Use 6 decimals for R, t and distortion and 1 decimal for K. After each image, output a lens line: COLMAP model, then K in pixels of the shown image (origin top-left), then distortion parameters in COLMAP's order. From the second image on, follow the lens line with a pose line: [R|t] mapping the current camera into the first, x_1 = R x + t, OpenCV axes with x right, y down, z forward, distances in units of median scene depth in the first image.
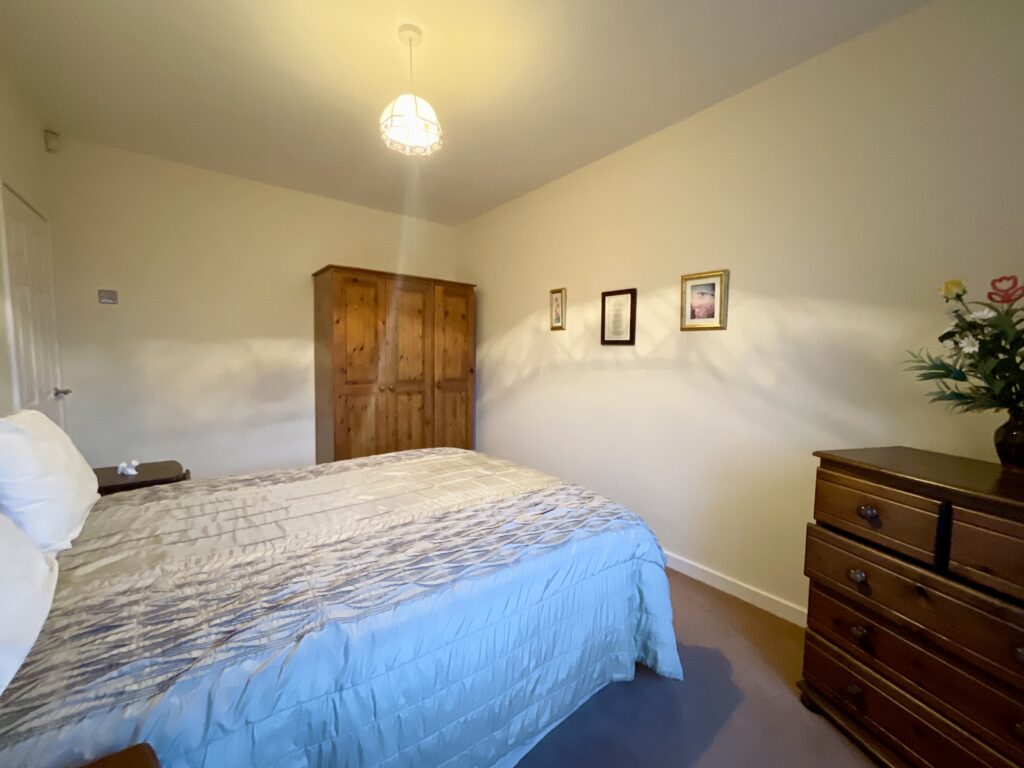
lens RADIAL K [[413.9, 0, 511.1], [0, 413.9, 382.9], [0, 0, 1]] dist [-0.012522, 0.000095]
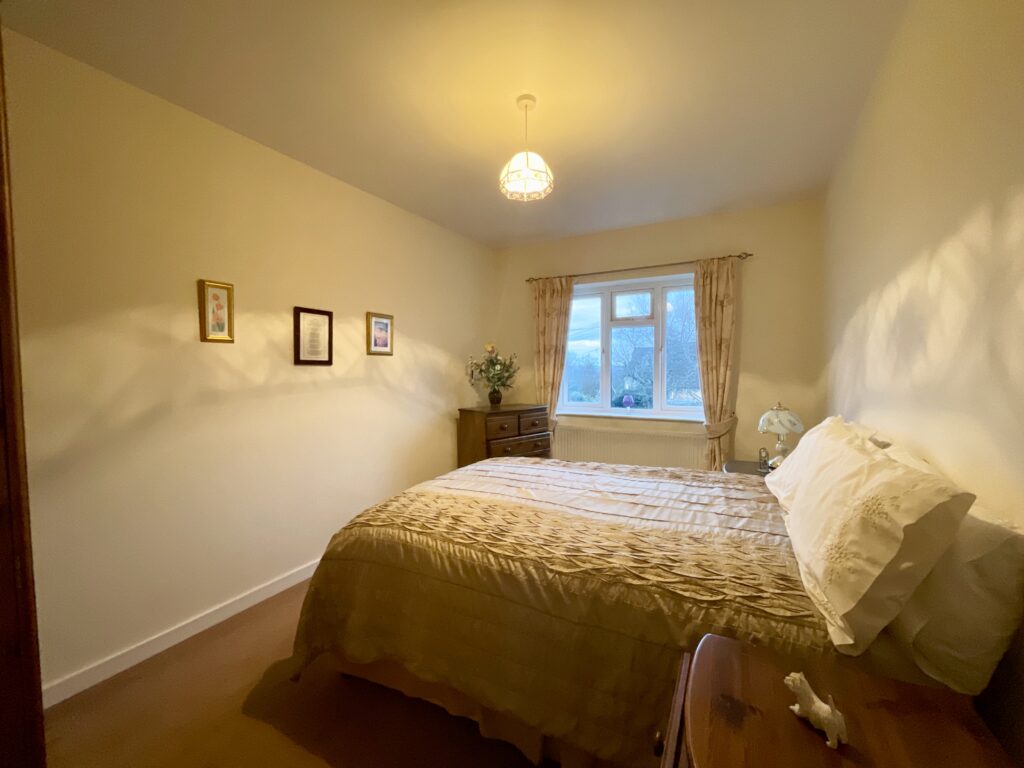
lens RADIAL K [[413.9, 0, 511.1], [0, 413.9, 382.9], [0, 0, 1]] dist [-0.012522, 0.000095]
pose [[-0.413450, -0.069502, 0.907871, -0.849520], [0.038201, 0.994880, 0.093560, -0.128144], [-0.909725, 0.073364, -0.408678, 1.016687]]
